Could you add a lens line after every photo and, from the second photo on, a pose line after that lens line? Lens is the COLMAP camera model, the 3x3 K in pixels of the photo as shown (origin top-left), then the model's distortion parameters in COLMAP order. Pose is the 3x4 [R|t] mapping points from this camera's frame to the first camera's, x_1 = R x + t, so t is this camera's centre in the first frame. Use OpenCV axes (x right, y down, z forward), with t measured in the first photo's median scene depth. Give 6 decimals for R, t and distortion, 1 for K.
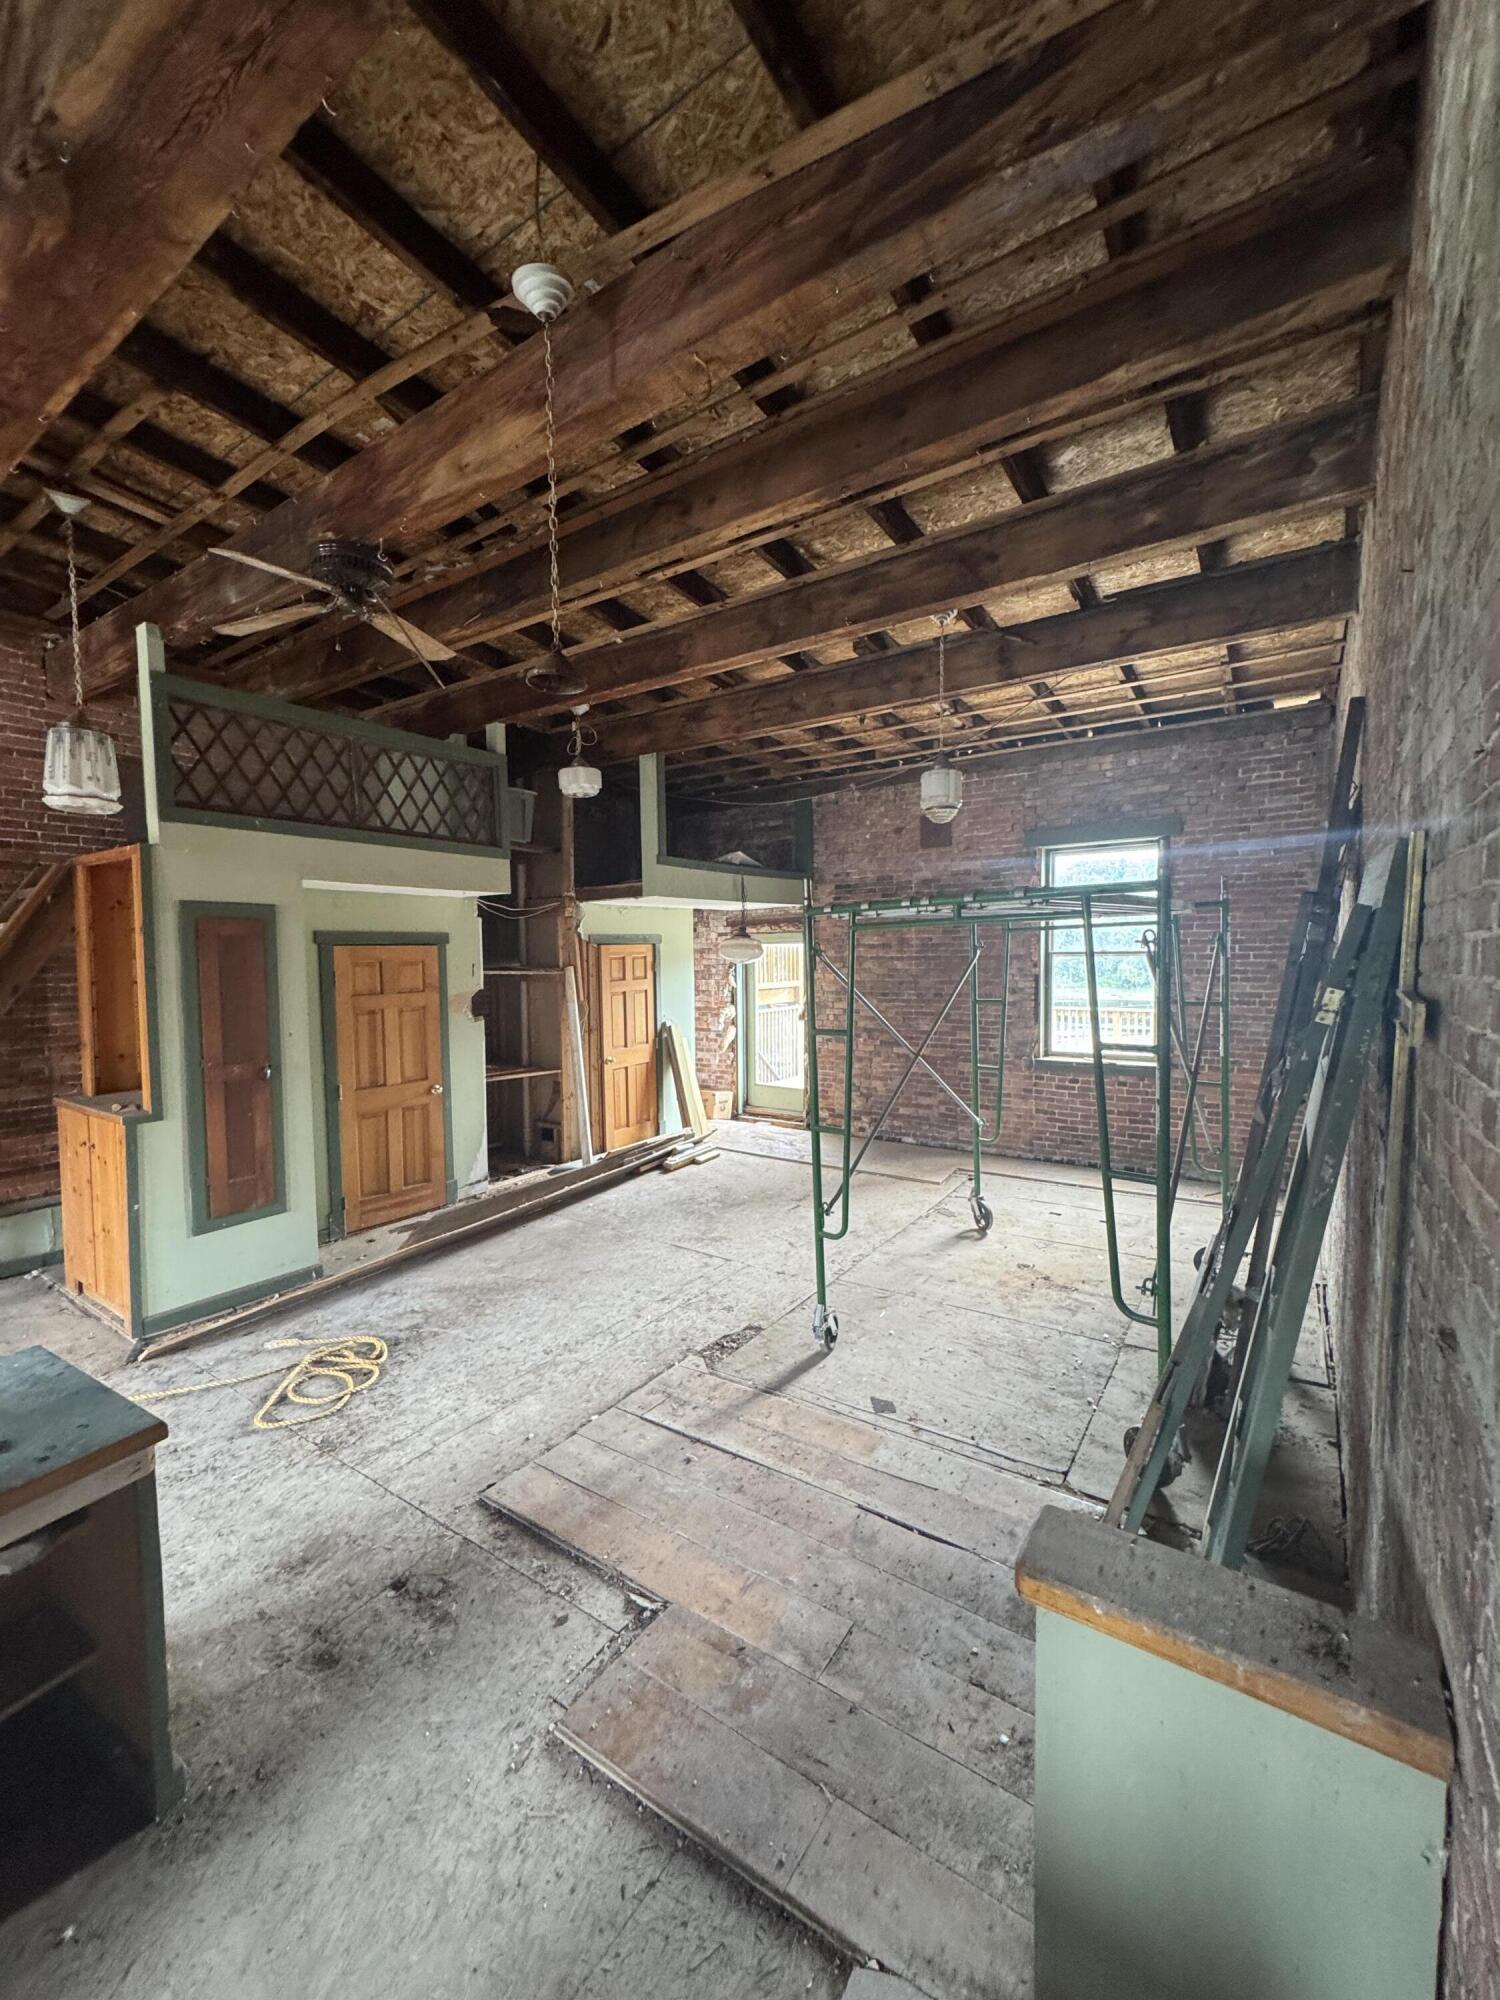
lens RADIAL K [[798.6, 0, 754.7], [0, 798.6, 1000.3], [0, 0, 1]] dist [-0.004964, 0.001231]
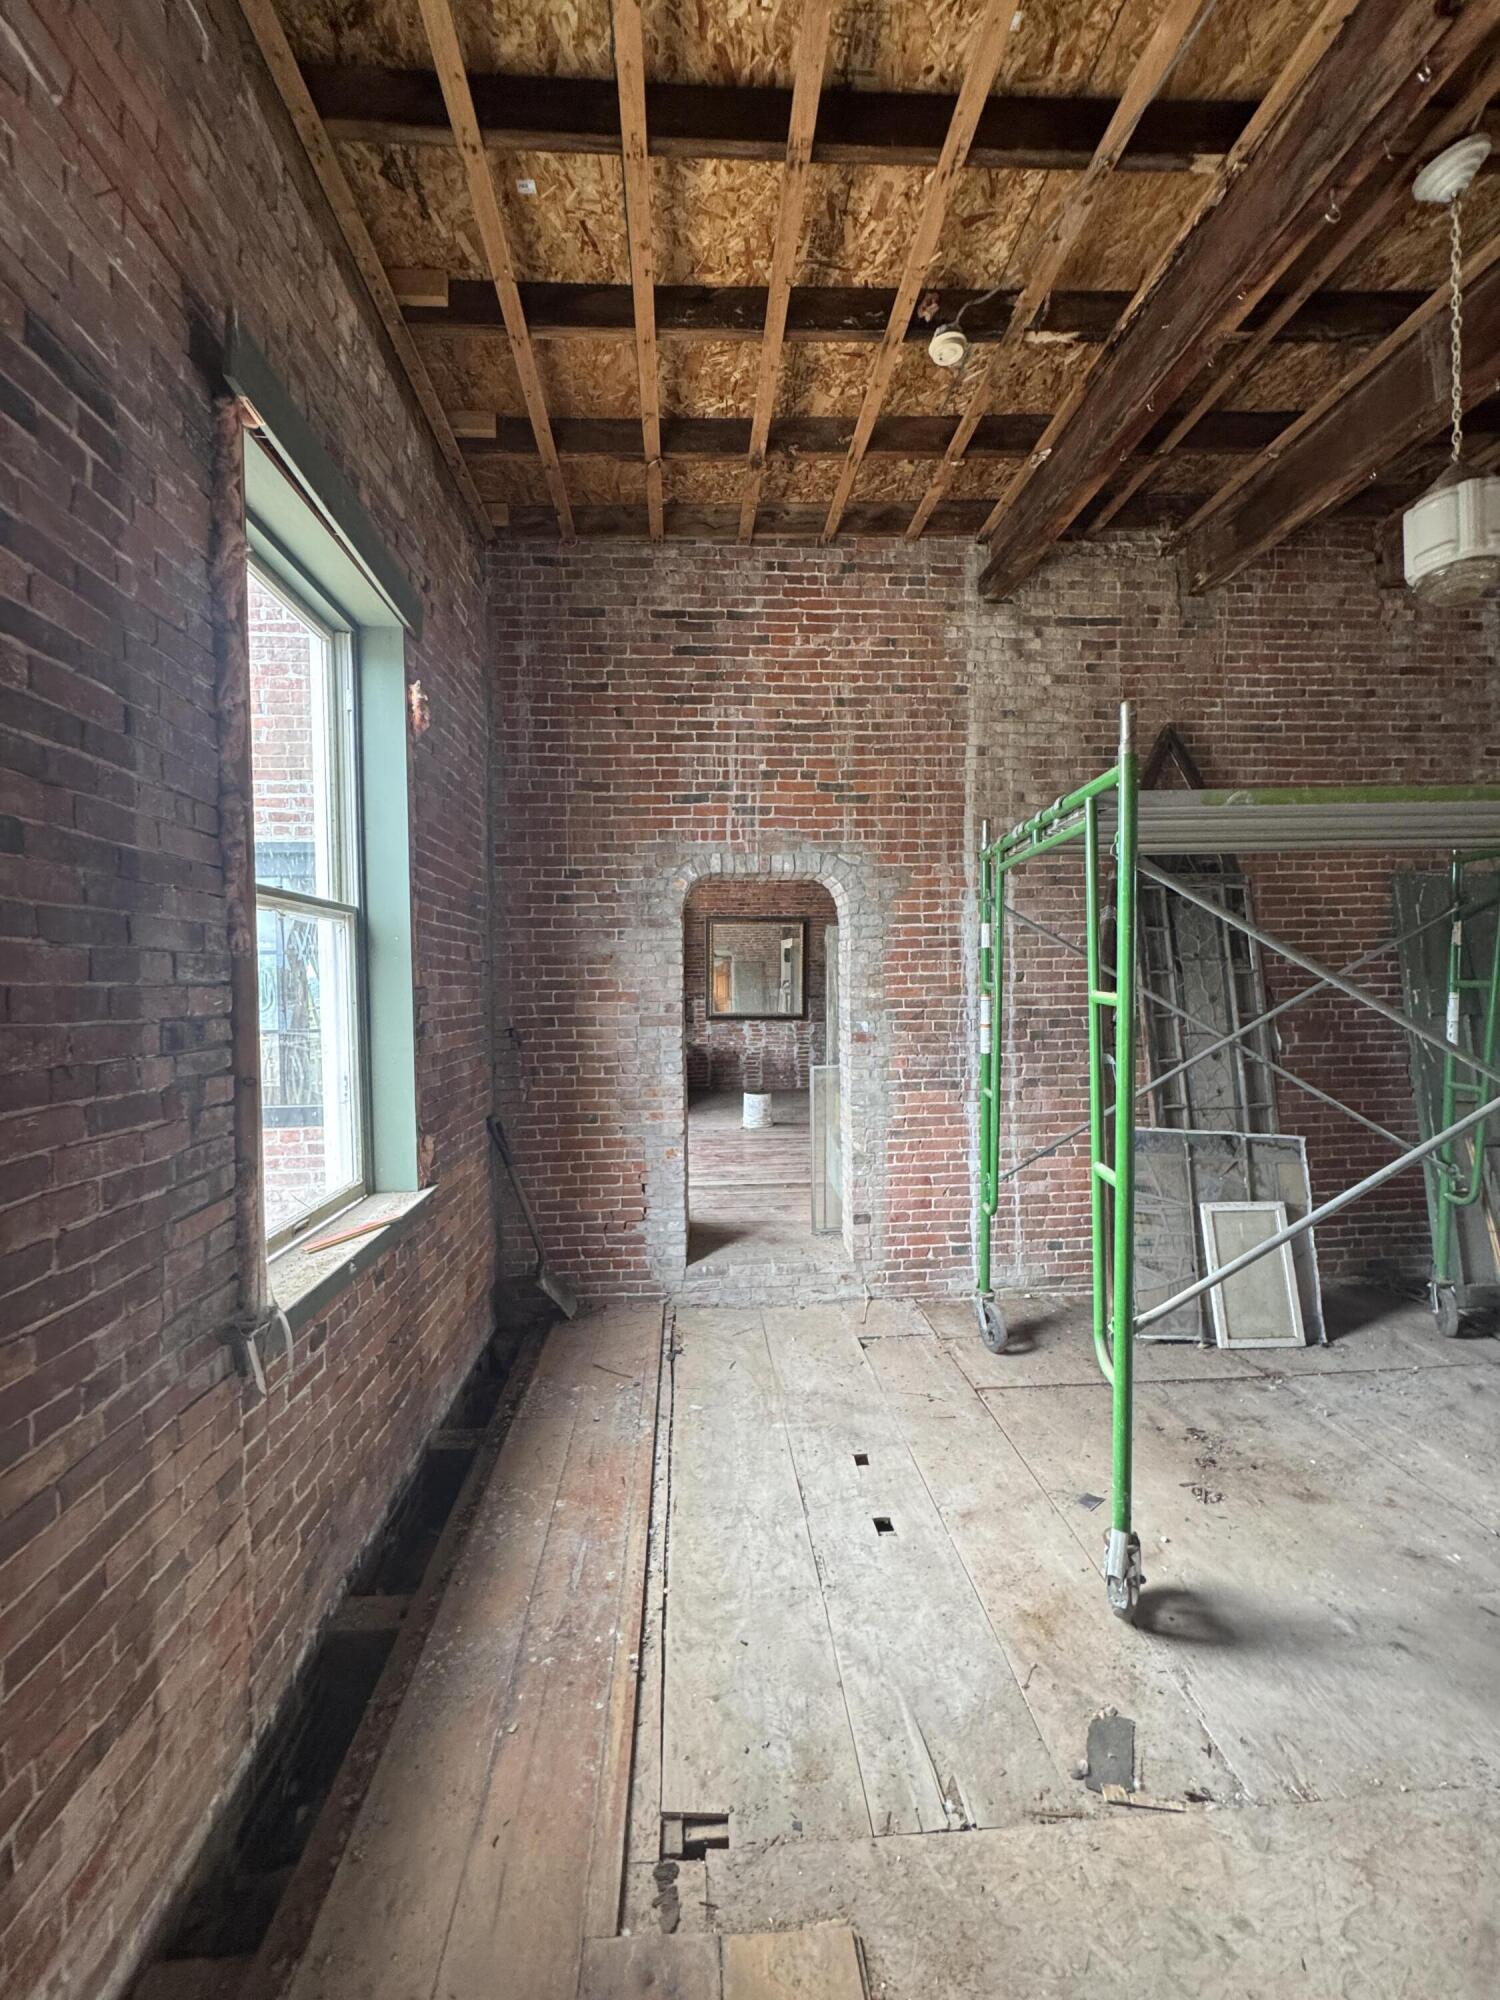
lens RADIAL K [[798.6, 0, 758.0], [0, 798.6, 1000.3], [0, 0, 1]] dist [-0.004964, 0.001231]
pose [[-0.624926, 0.006799, 0.780655, 0.113841], [0.070398, 0.996379, 0.047677, -0.030340], [-0.777504, 0.084751, -0.623142, 1.523822]]
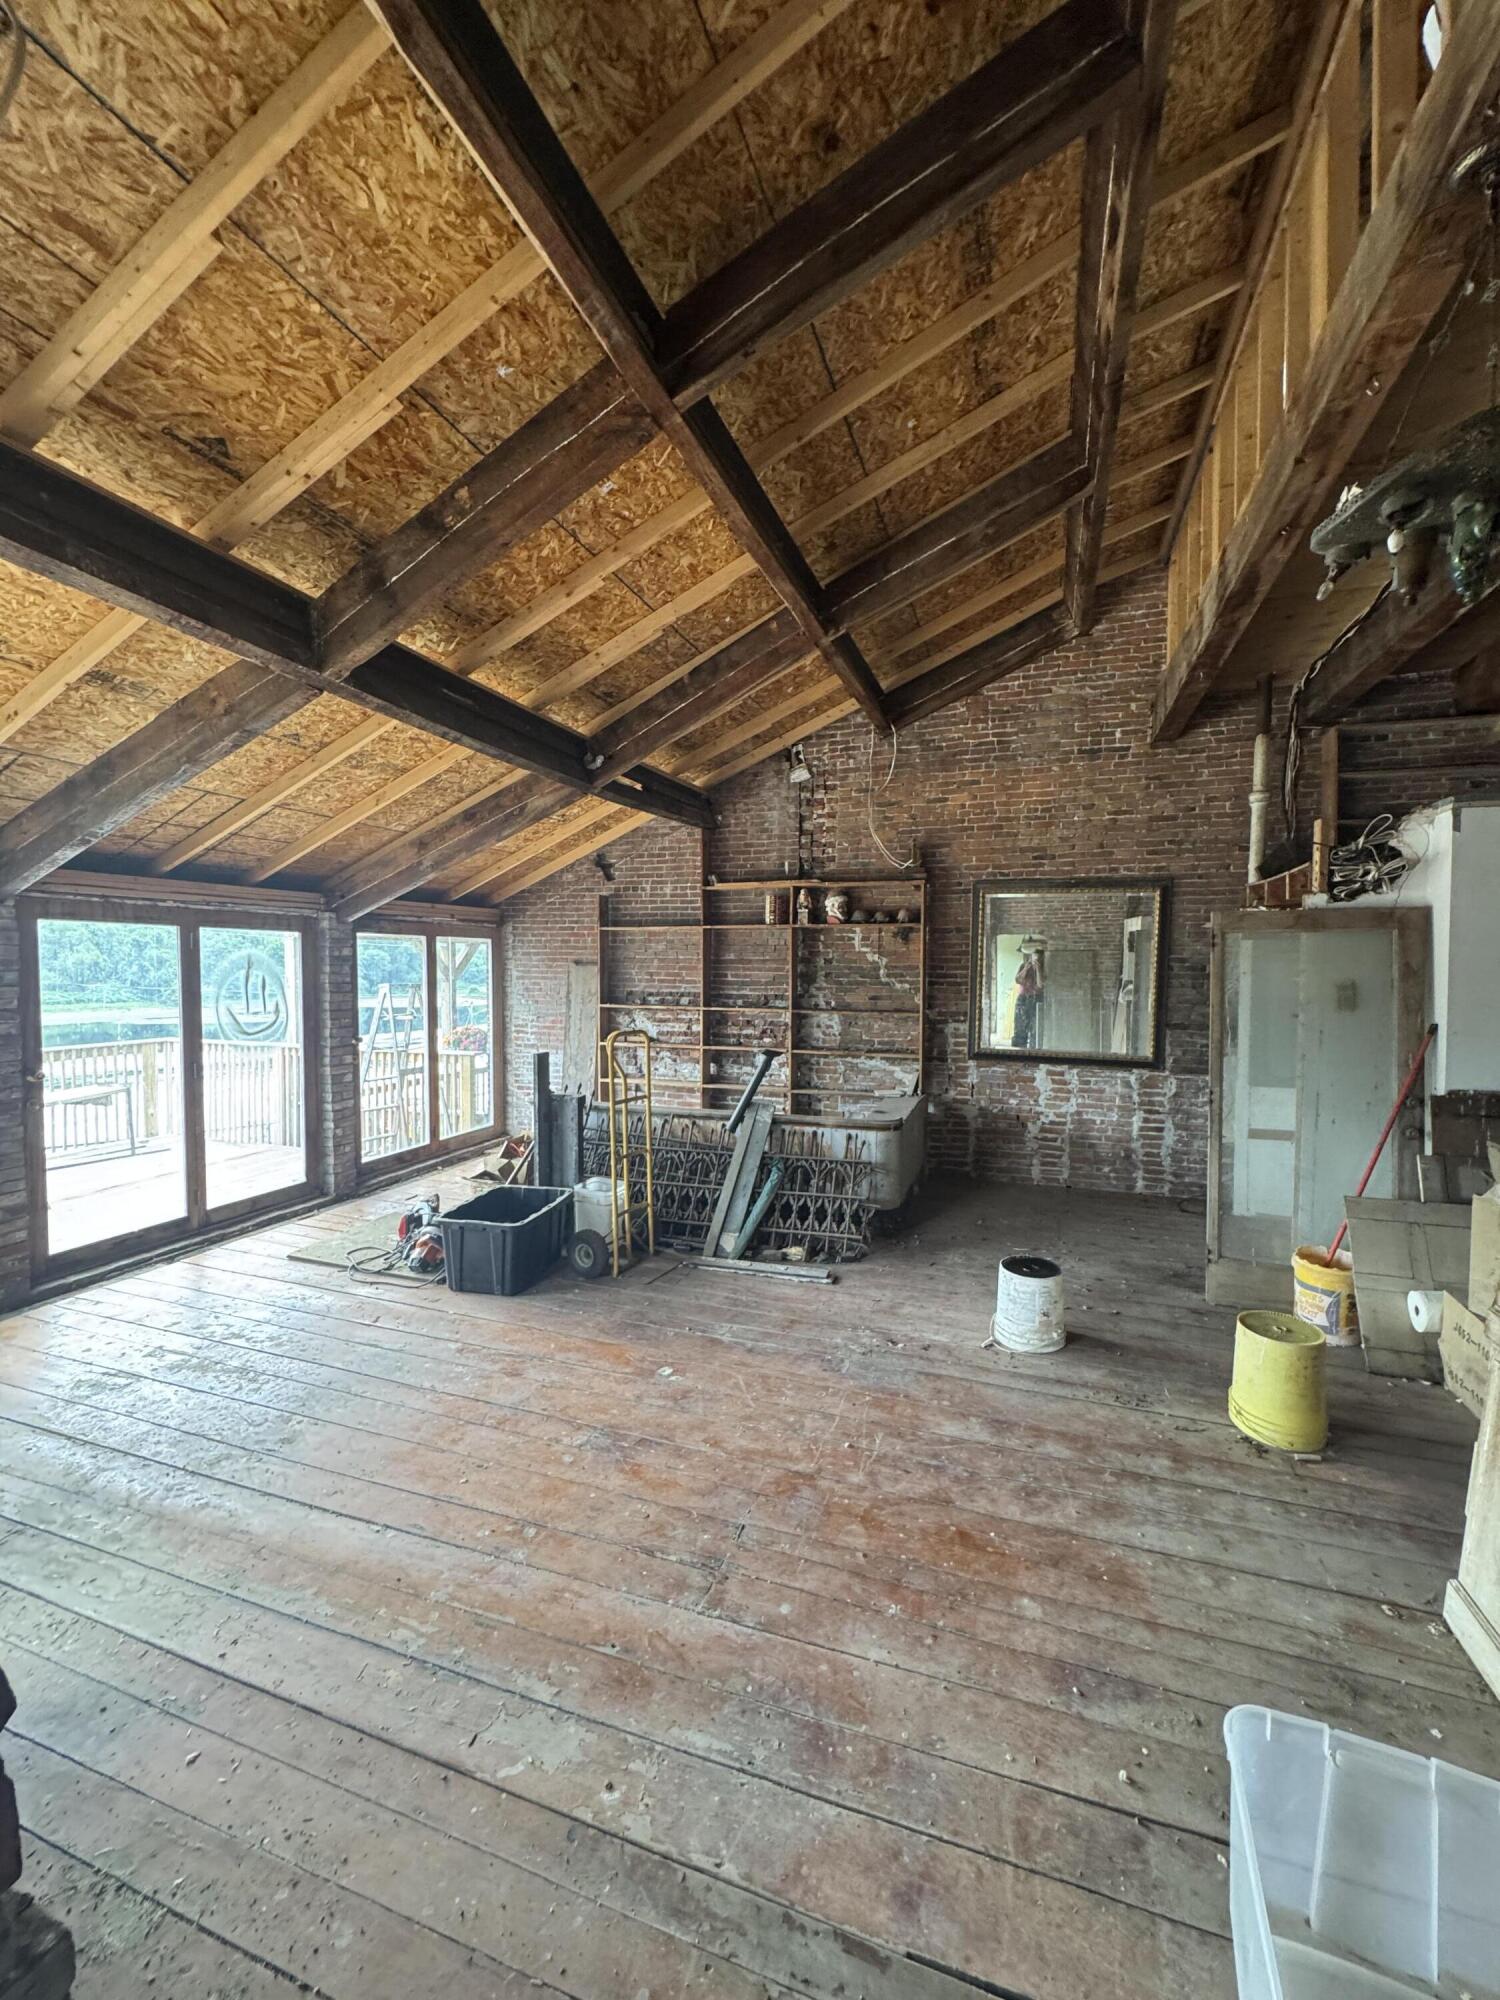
lens RADIAL K [[798.6, 0, 752.6], [0, 798.6, 997.4], [0, 0, 1]] dist [-0.004964, 0.001231]
pose [[-0.258478, -0.026831, 0.965644, 0.358081], [0.059475, 0.997276, 0.043630, -0.039786], [-0.964185, 0.068709, -0.256178, 1.302527]]
